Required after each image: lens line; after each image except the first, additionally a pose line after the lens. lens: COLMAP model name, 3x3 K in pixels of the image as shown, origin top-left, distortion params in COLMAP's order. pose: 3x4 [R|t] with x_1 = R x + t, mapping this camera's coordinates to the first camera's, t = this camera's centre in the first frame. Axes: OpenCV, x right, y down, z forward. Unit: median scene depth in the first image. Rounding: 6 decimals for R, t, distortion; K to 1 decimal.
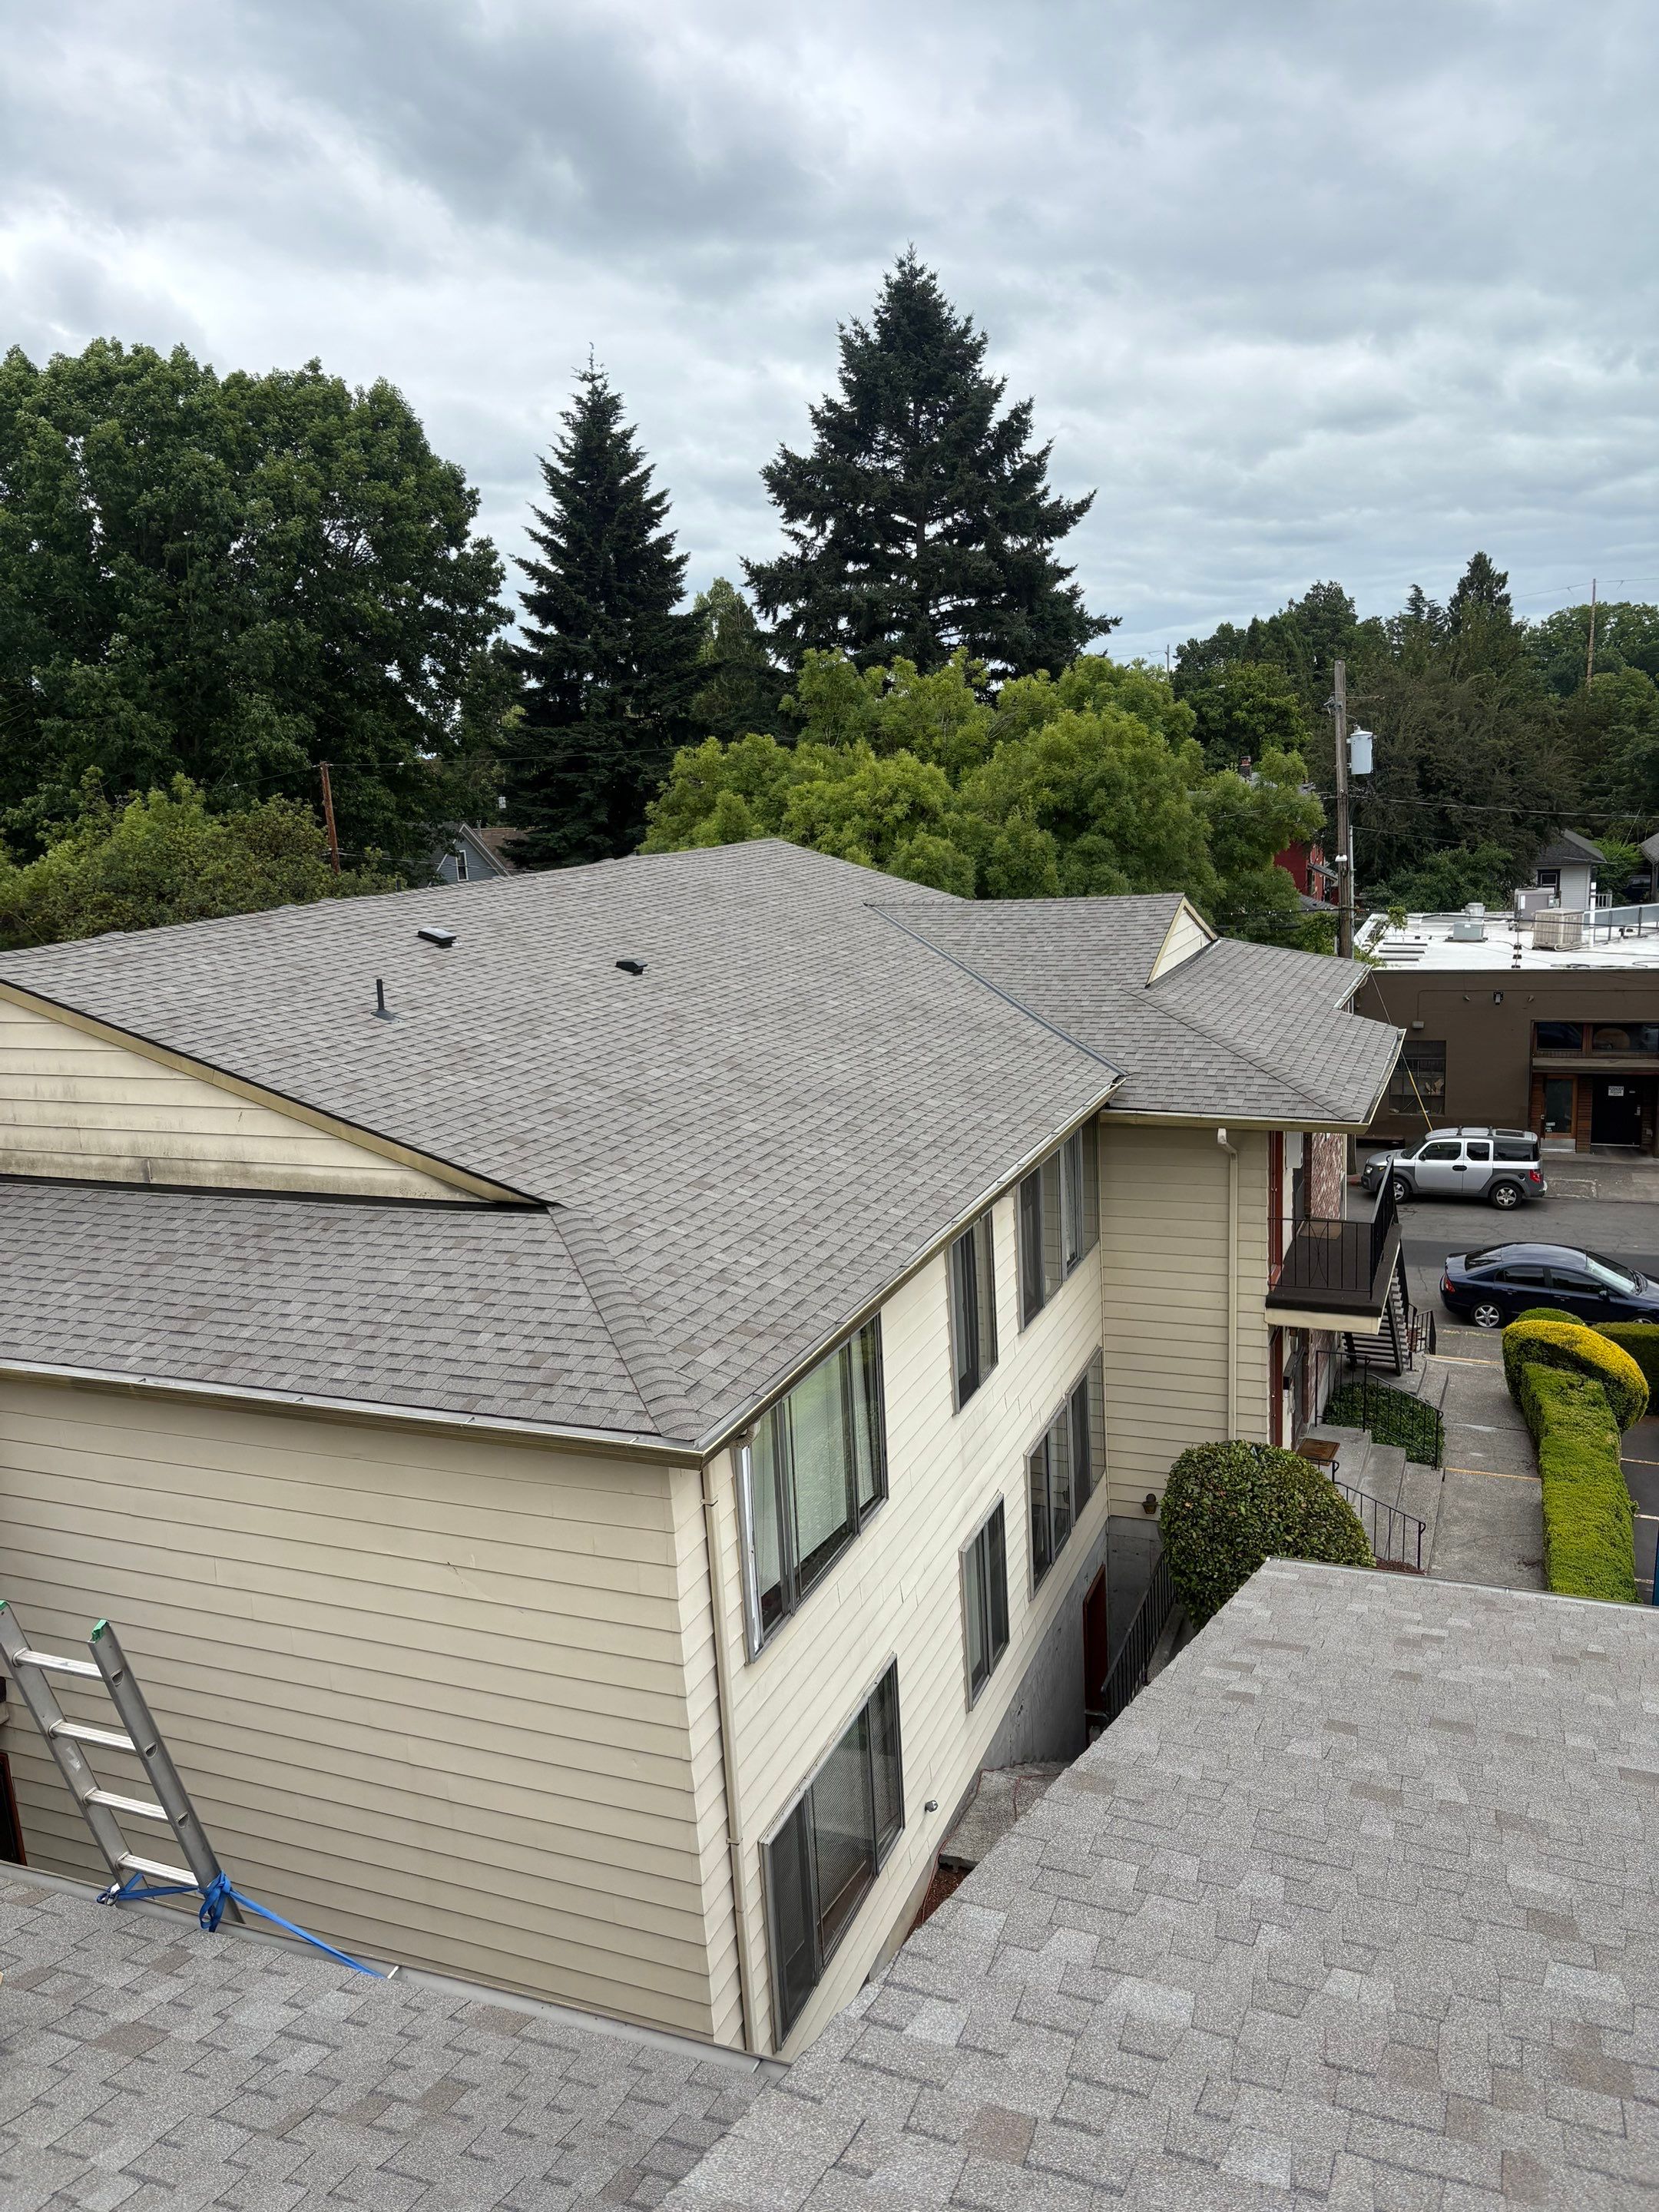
lens RADIAL K [[1681.5, 0, 810.0], [0, 1681.5, 1122.3], [0, 0, 1]] dist [0.041721, -0.035522]
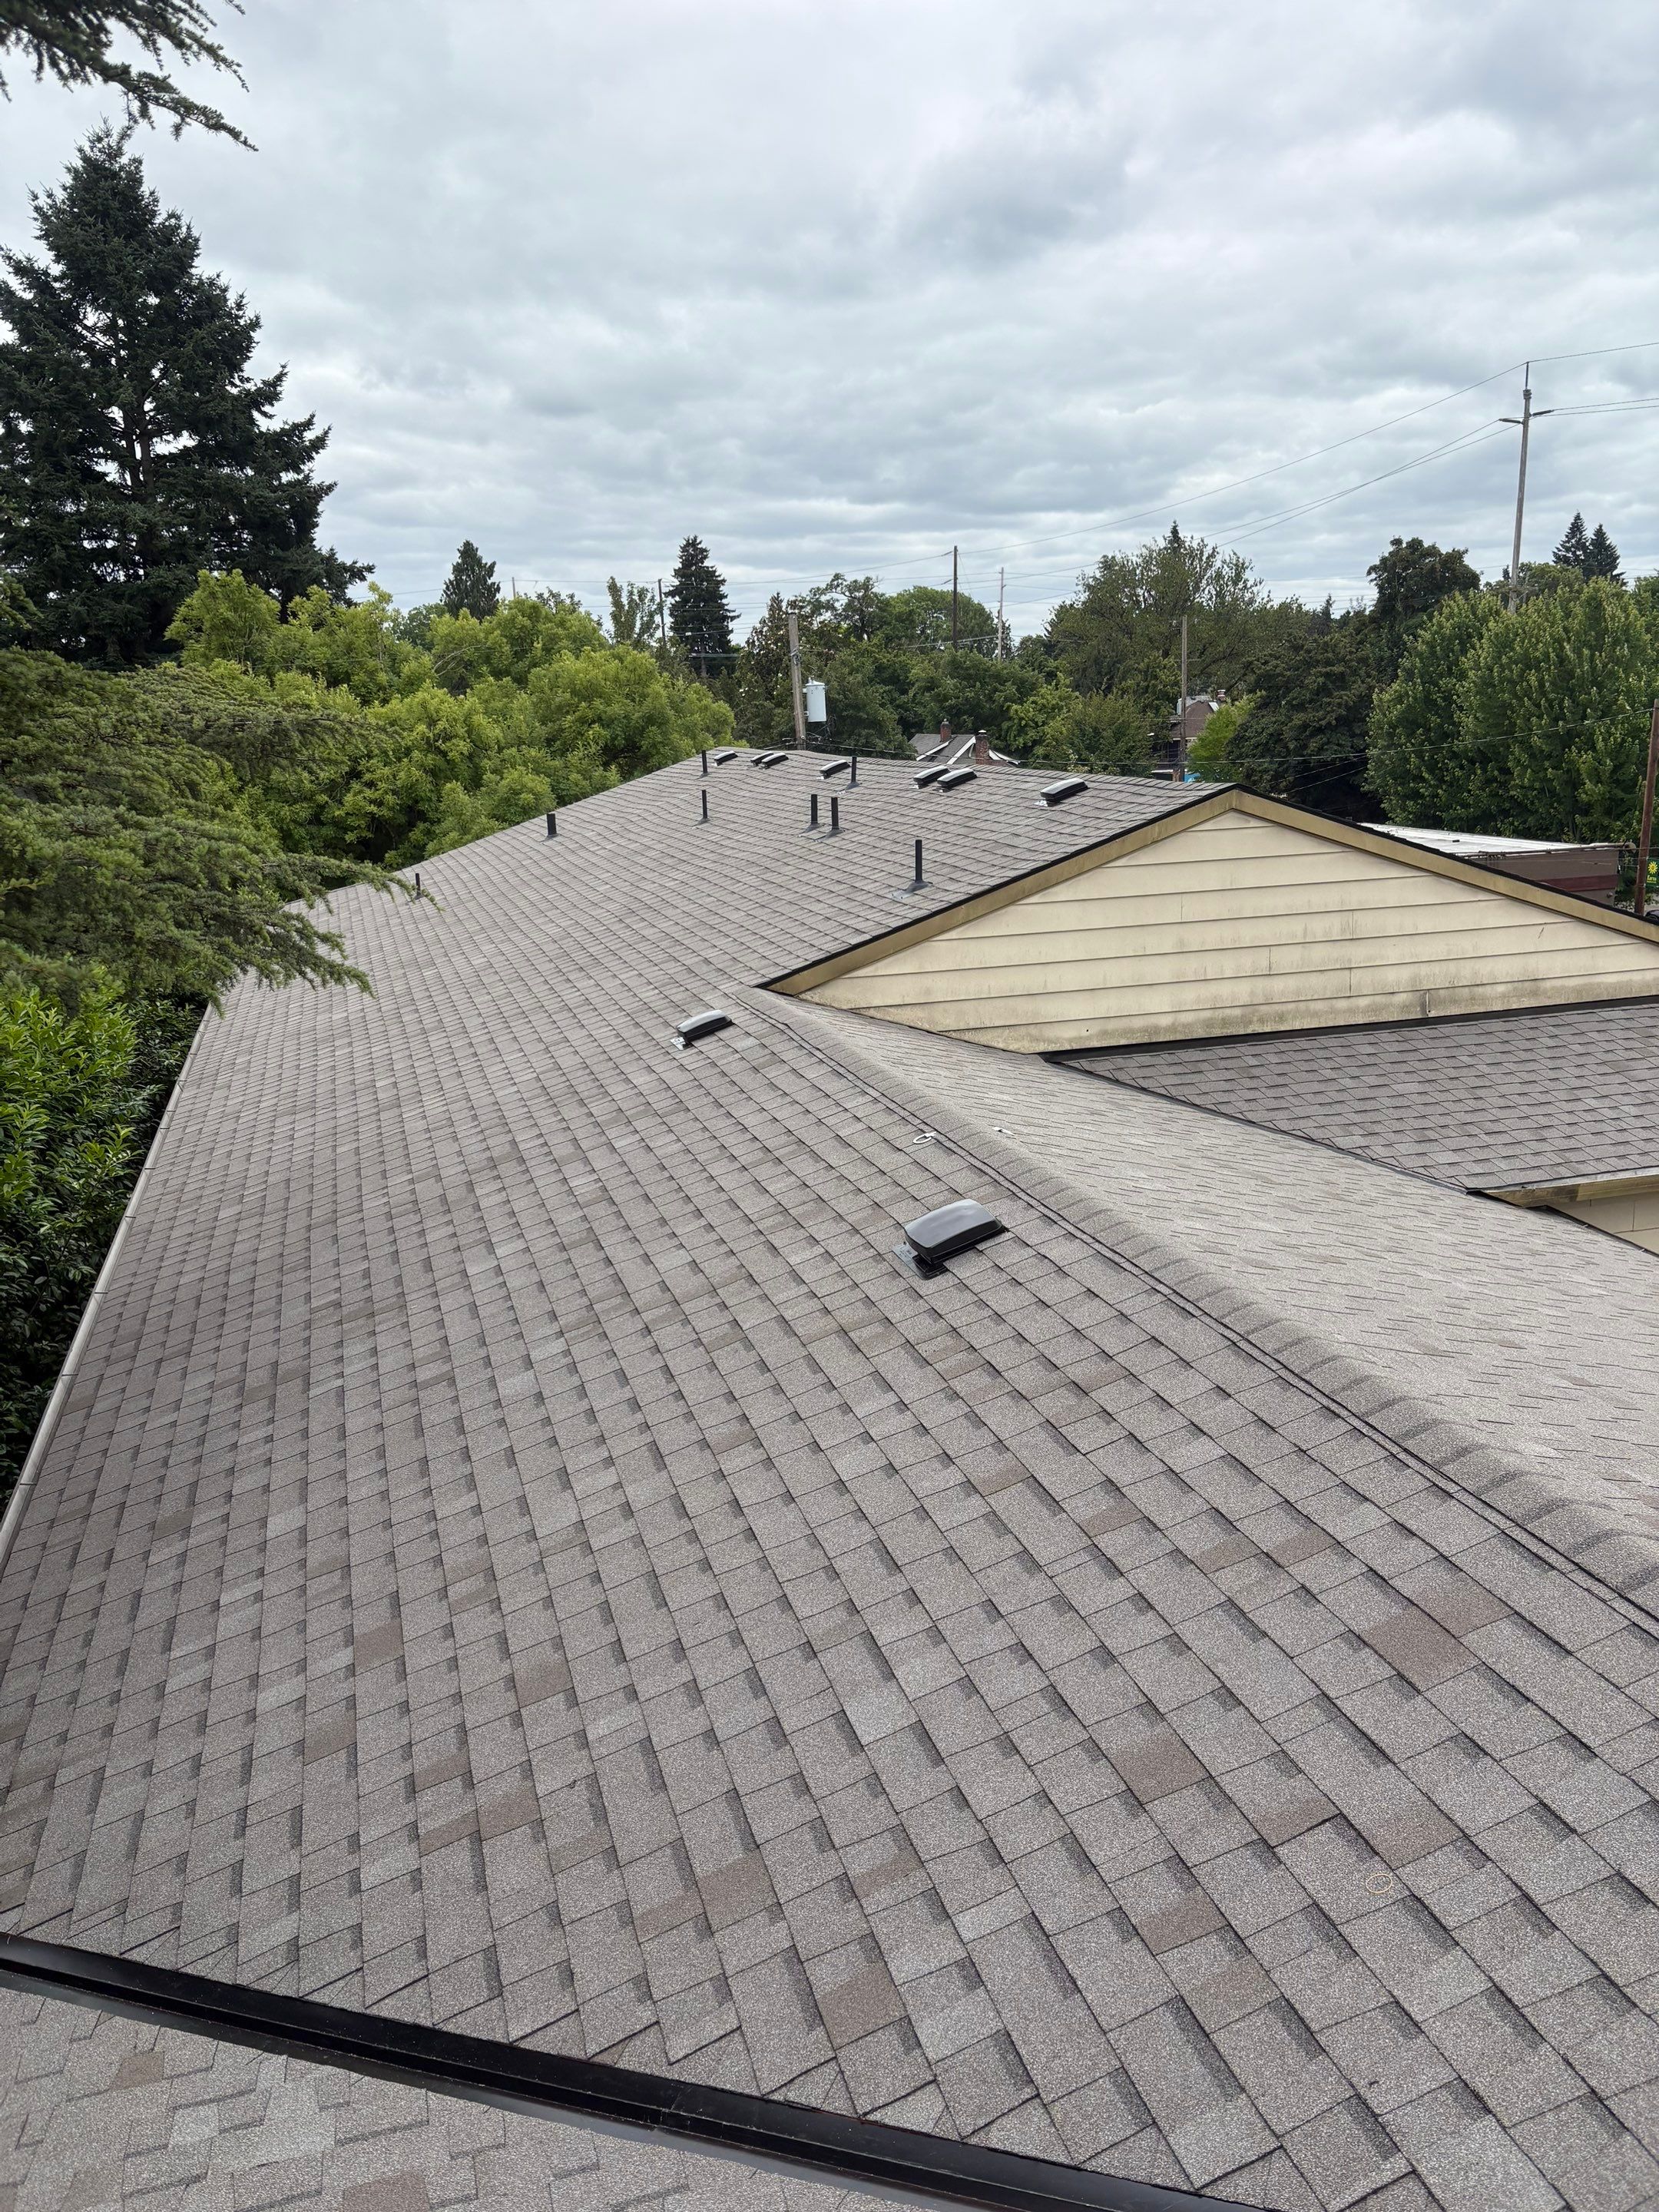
lens RADIAL K [[1681.5, 0, 831.7], [0, 1681.5, 1124.1], [0, 0, 1]] dist [0.041721, -0.035522]
pose [[0.774383, -0.127656, 0.619705, -0.381048], [0.124288, 0.991044, 0.048840, 0.002319], [-0.620390, 0.039201, 0.783313, 0.143089]]
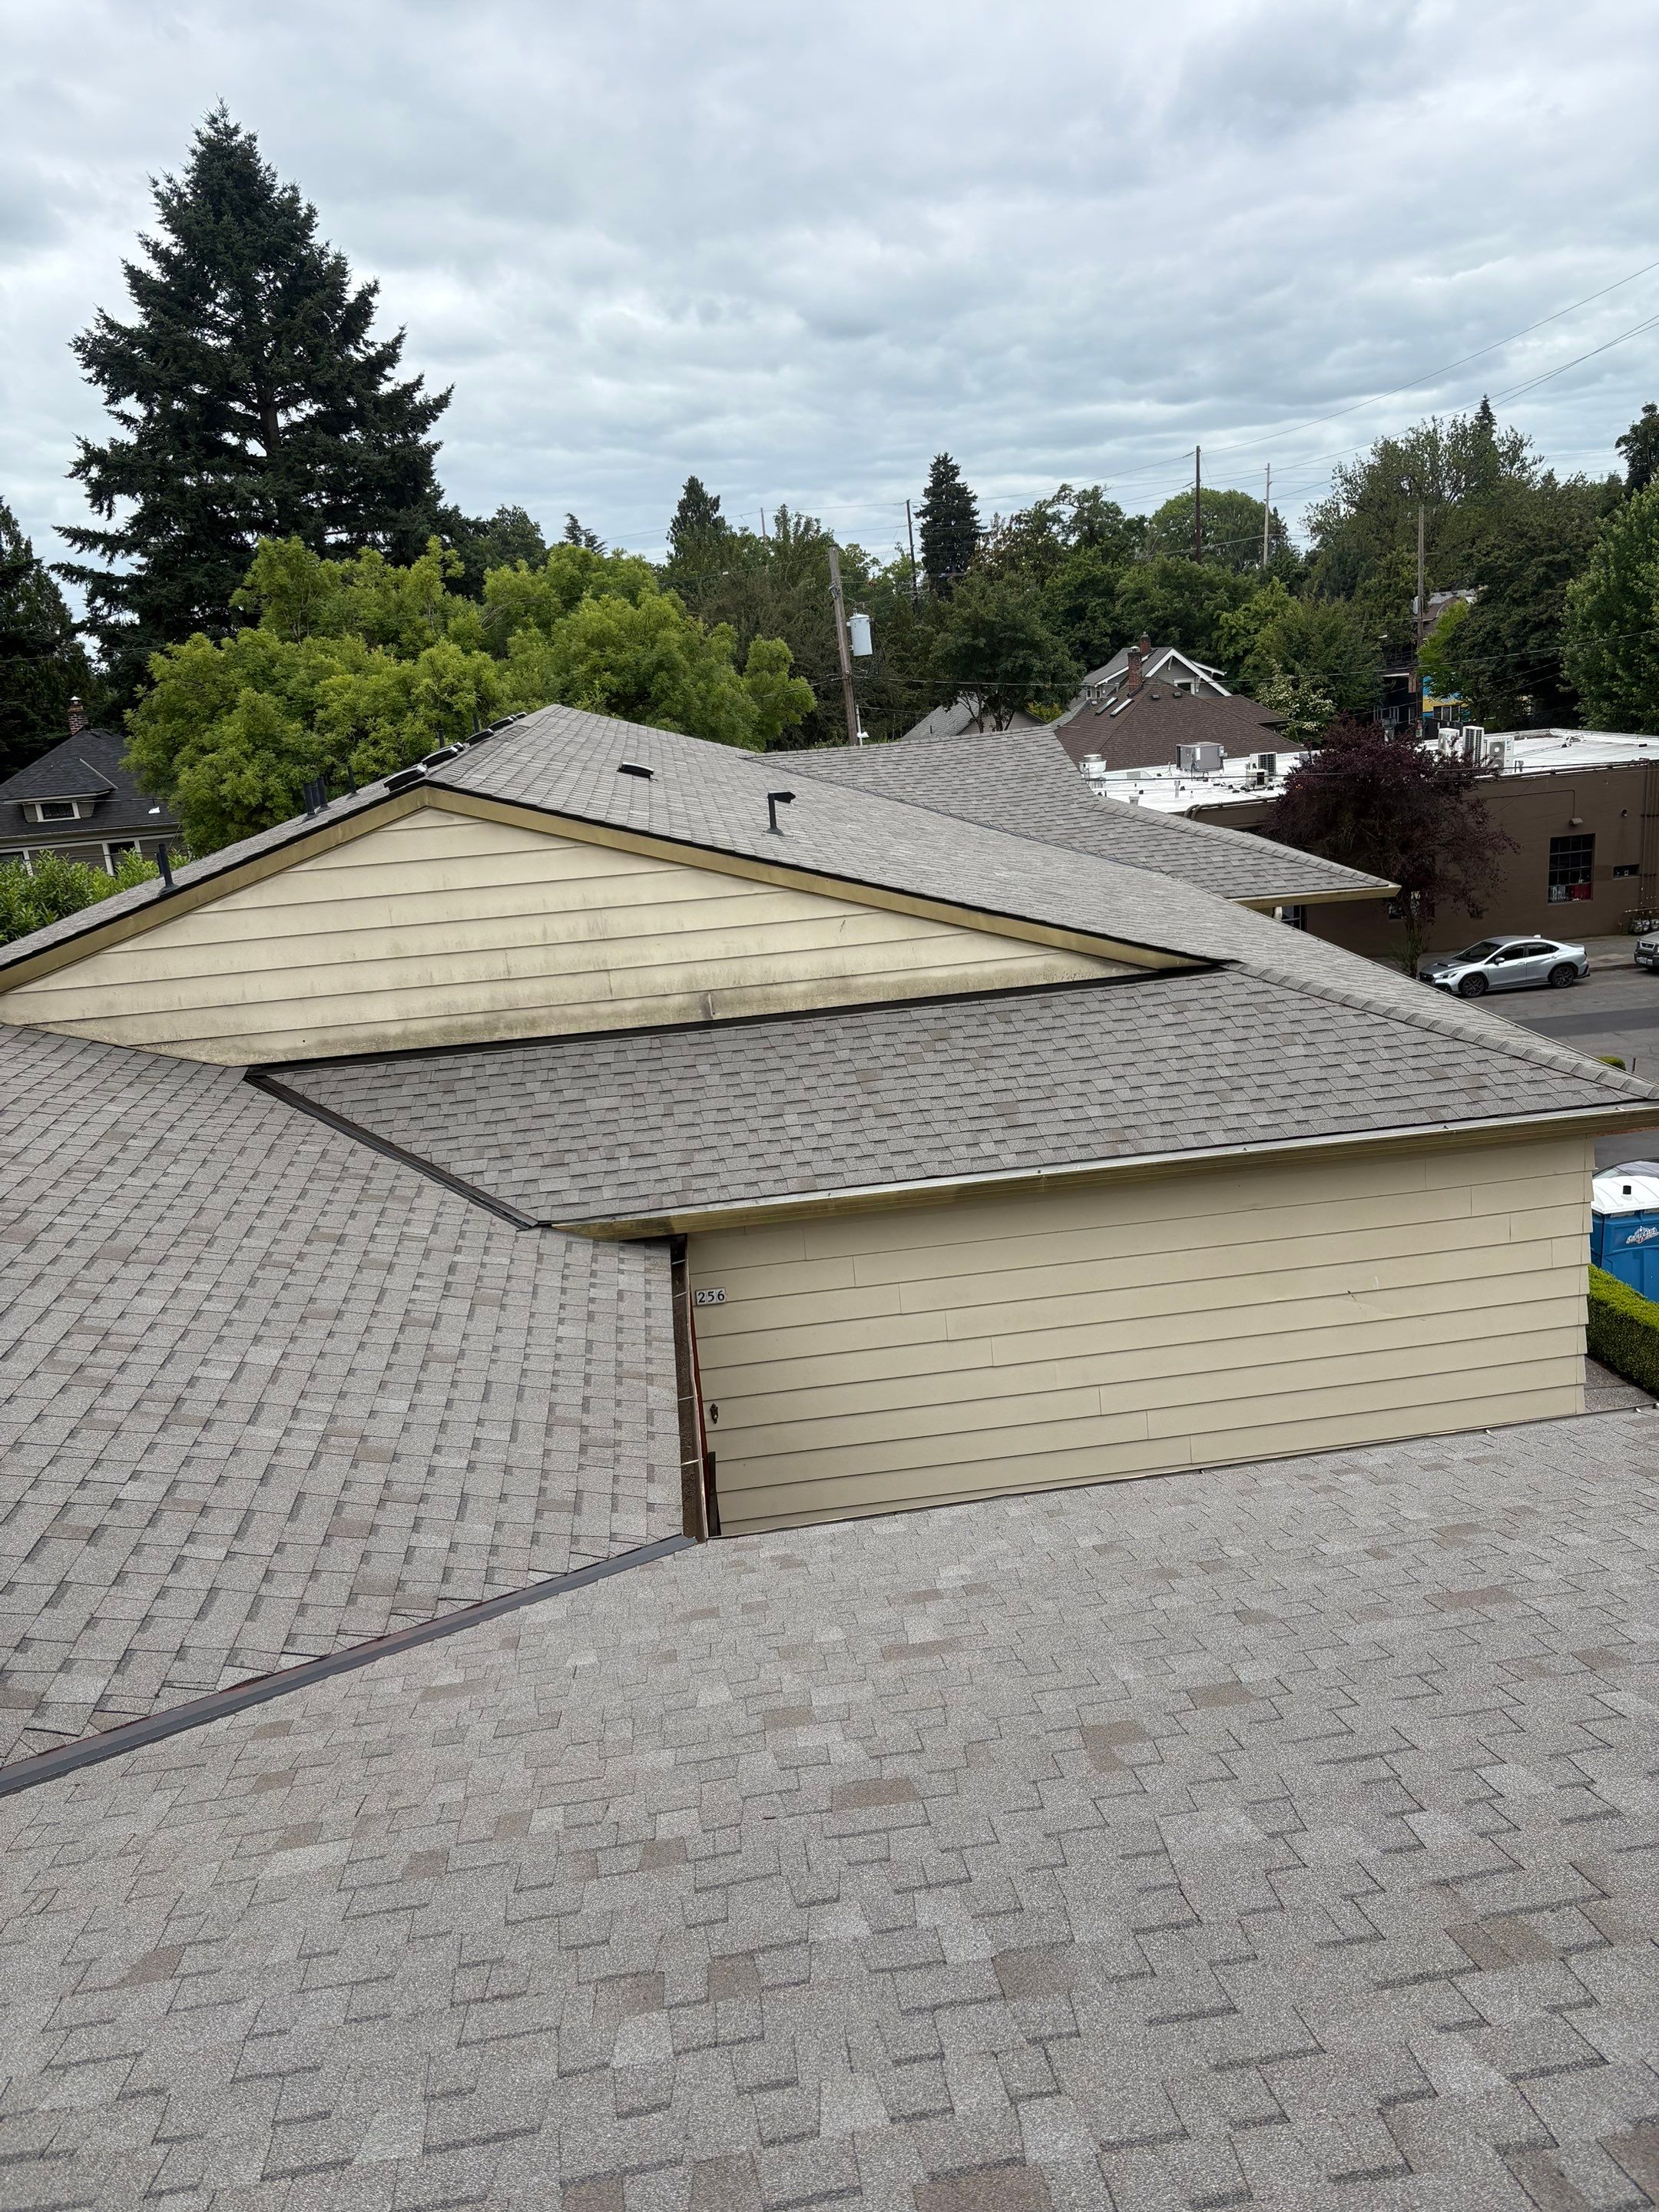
lens RADIAL K [[1681.5, 0, 843.5], [0, 1681.5, 1112.9], [0, 0, 1]] dist [0.041721, -0.035522]
pose [[0.872149, -0.152111, 0.464993, -0.228573], [0.137946, 0.988332, 0.064574, 0.011332], [-0.469390, 0.007826, 0.882956, 0.058939]]
